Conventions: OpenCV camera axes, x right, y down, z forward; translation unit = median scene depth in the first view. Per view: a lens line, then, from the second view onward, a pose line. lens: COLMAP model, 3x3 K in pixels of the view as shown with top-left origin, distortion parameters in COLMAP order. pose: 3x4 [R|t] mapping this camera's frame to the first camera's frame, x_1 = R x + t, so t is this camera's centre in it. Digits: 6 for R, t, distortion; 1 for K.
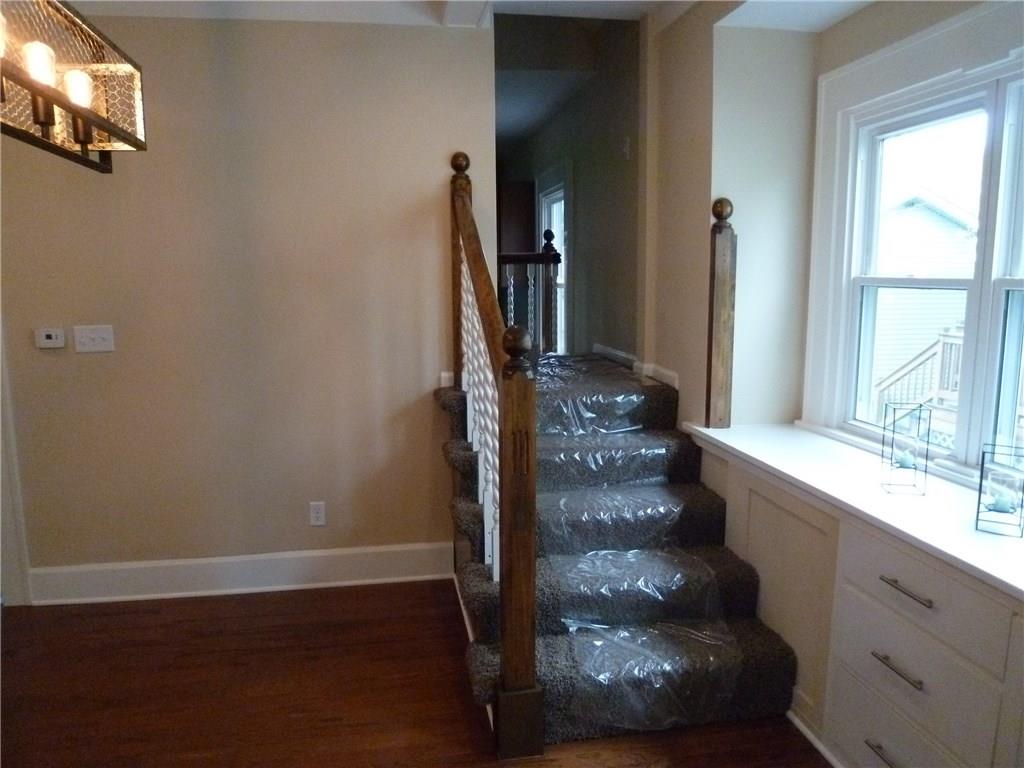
lens RADIAL K [[731.7, 0, 511.9], [0, 731.7, 388.6], [0, 0, 1]] dist [-0.047550, 0.002886]
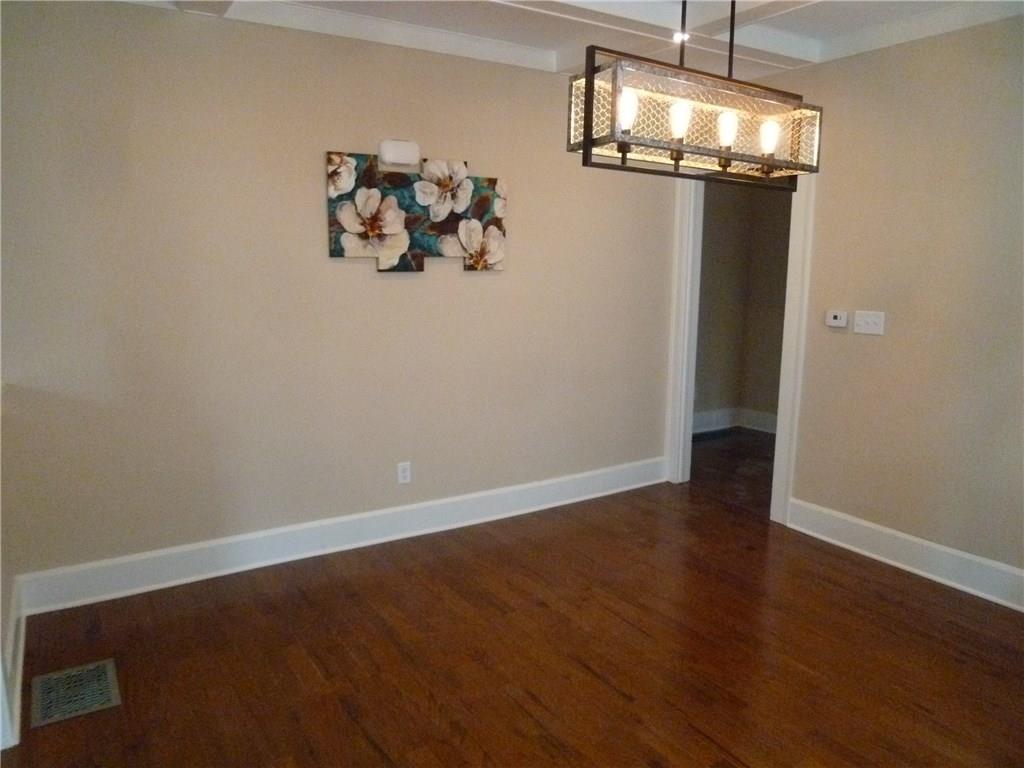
lens RADIAL K [[731.7, 0, 511.9], [0, 731.7, 388.6], [0, 0, 1]] dist [-0.047550, 0.002886]
pose [[0.378037, 0.168497, -0.910328, 0.304892], [-0.156888, 0.980736, 0.116378, -0.010572], [0.912400, 0.098824, 0.397190, 0.017709]]
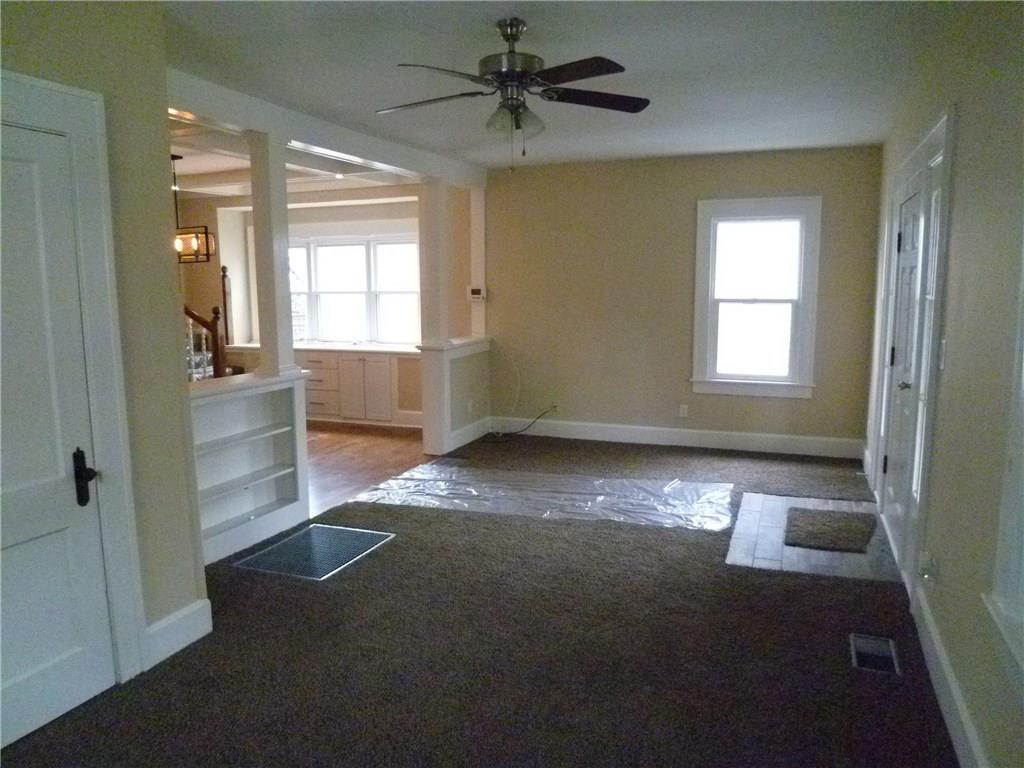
lens RADIAL K [[731.7, 0, 511.9], [0, 731.7, 388.6], [0, 0, 1]] dist [-0.047550, 0.002886]
pose [[0.525287, -0.121473, 0.842210, -1.602302], [0.139092, 0.988703, 0.055850, 0.222695], [-0.839480, 0.087807, 0.536249, -1.481383]]
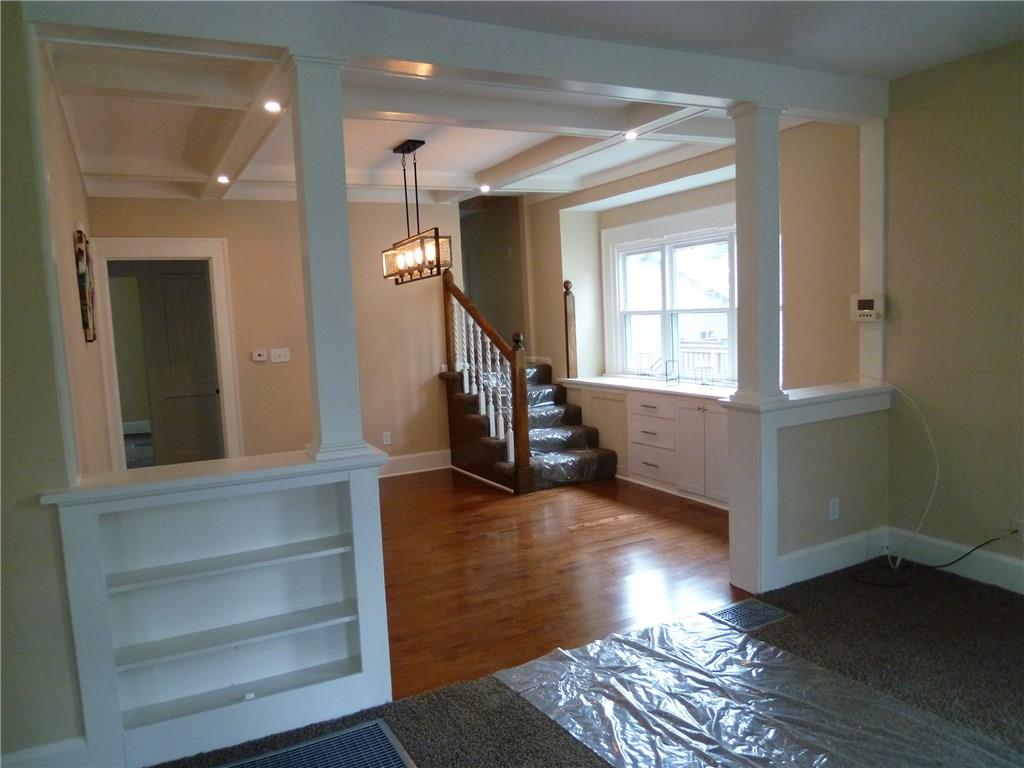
lens RADIAL K [[731.7, 0, 511.9], [0, 731.7, 388.6], [0, 0, 1]] dist [-0.047550, 0.002886]
pose [[0.951996, -0.067257, 0.298632, -0.613737], [0.085775, 0.995093, -0.049326, 0.189268], [-0.293849, 0.072573, 0.953093, -1.186957]]
